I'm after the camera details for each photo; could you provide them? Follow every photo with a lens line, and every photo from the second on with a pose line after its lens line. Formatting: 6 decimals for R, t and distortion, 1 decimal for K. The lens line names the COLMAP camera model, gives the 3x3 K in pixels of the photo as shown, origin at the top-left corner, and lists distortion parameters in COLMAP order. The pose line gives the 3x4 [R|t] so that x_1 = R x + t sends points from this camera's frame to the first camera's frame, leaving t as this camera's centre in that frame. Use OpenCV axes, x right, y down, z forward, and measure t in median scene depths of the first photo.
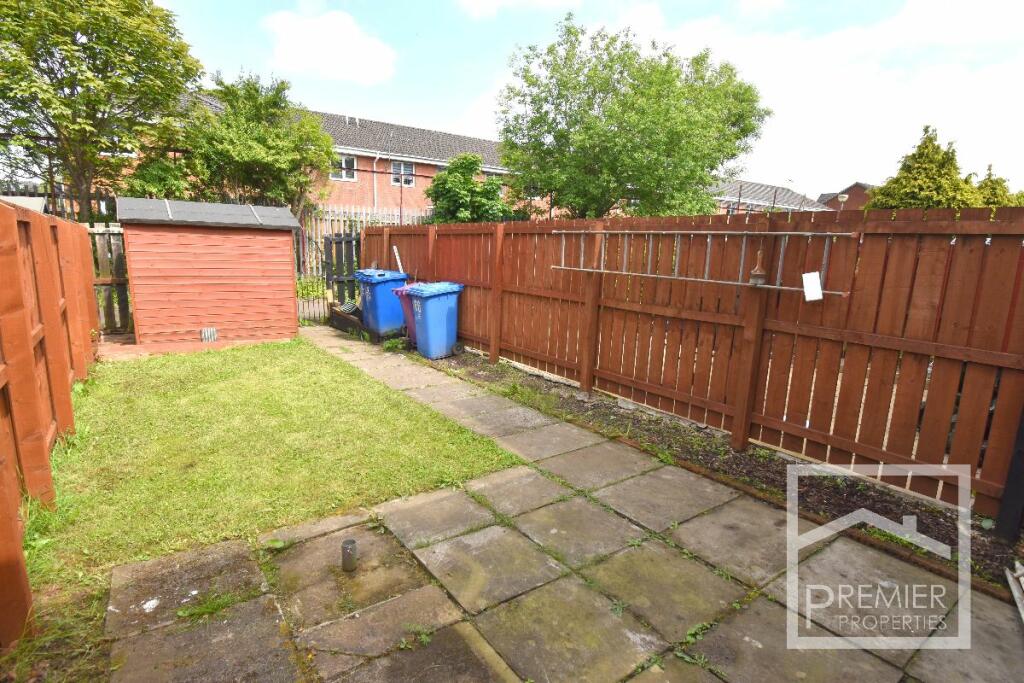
lens RADIAL K [[531.1, 0, 510.1], [0, 531.1, 343.0], [0, 0, 1]] dist [-0.002001, -0.000087]
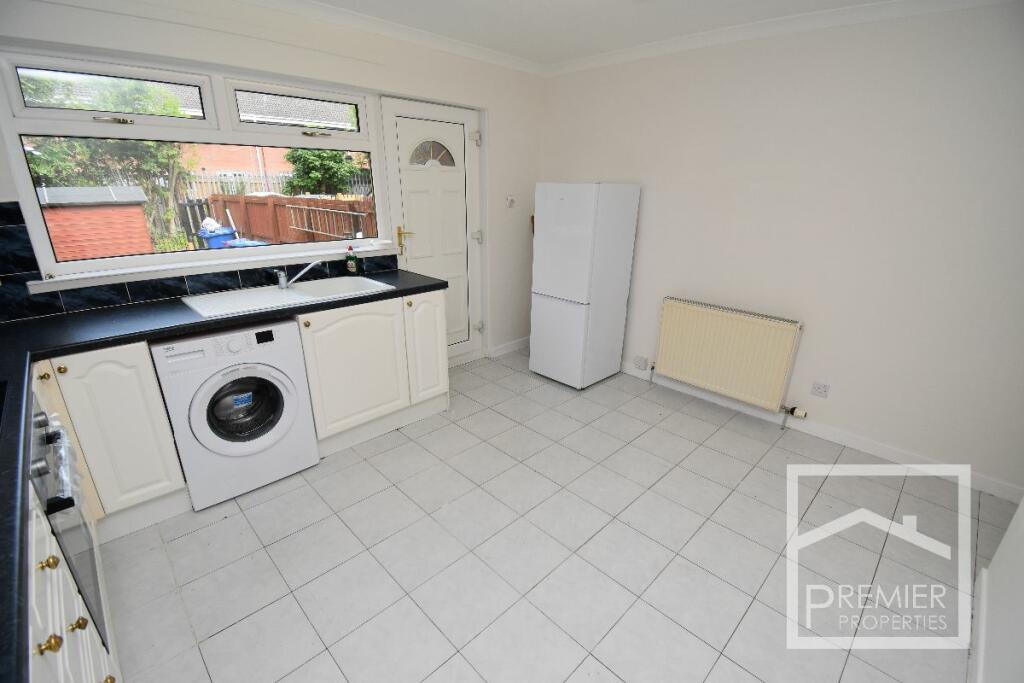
lens RADIAL K [[454.2, 0, 514.5], [0, 454.2, 343.5], [0, 0, 1]] dist [-0.019807, -0.001700]
pose [[0.987793, -0.068679, 0.139811, 0.211397], [0.046563, 0.986703, 0.155719, 0.009072], [-0.148647, -0.147308, 0.977857, -0.193288]]
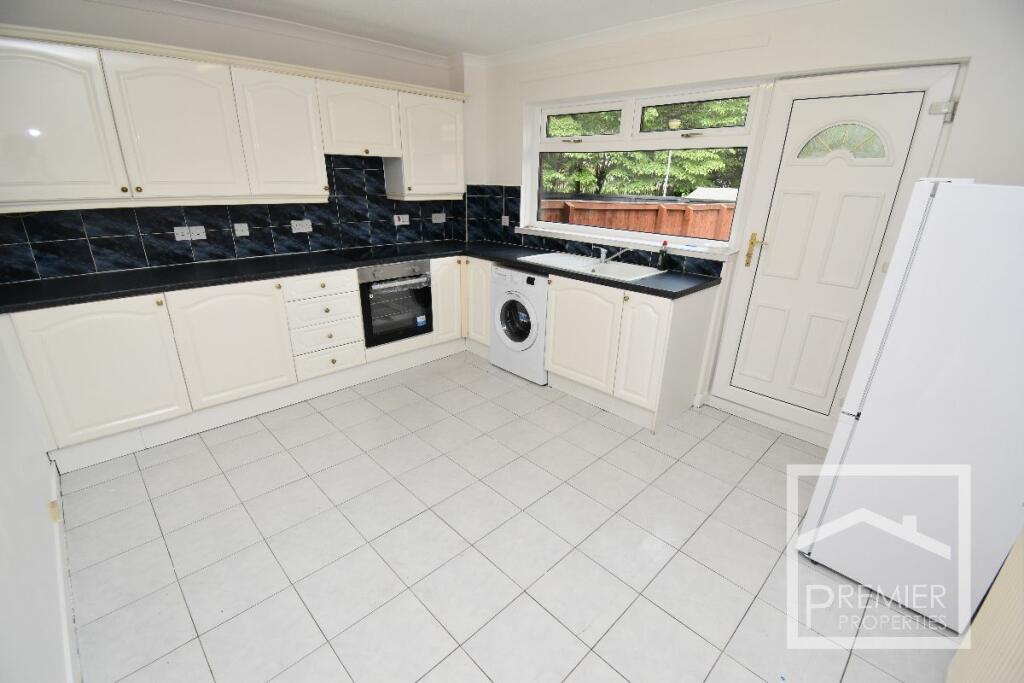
lens RADIAL K [[454.2, 0, 510.8], [0, 454.2, 347.3], [0, 0, 1]] dist [-0.019807, -0.001700]
pose [[0.147624, 0.322074, -0.935134, 1.142013], [-0.195074, 0.936402, 0.291716, -0.083102], [0.969615, 0.139356, 0.201064, 0.430805]]
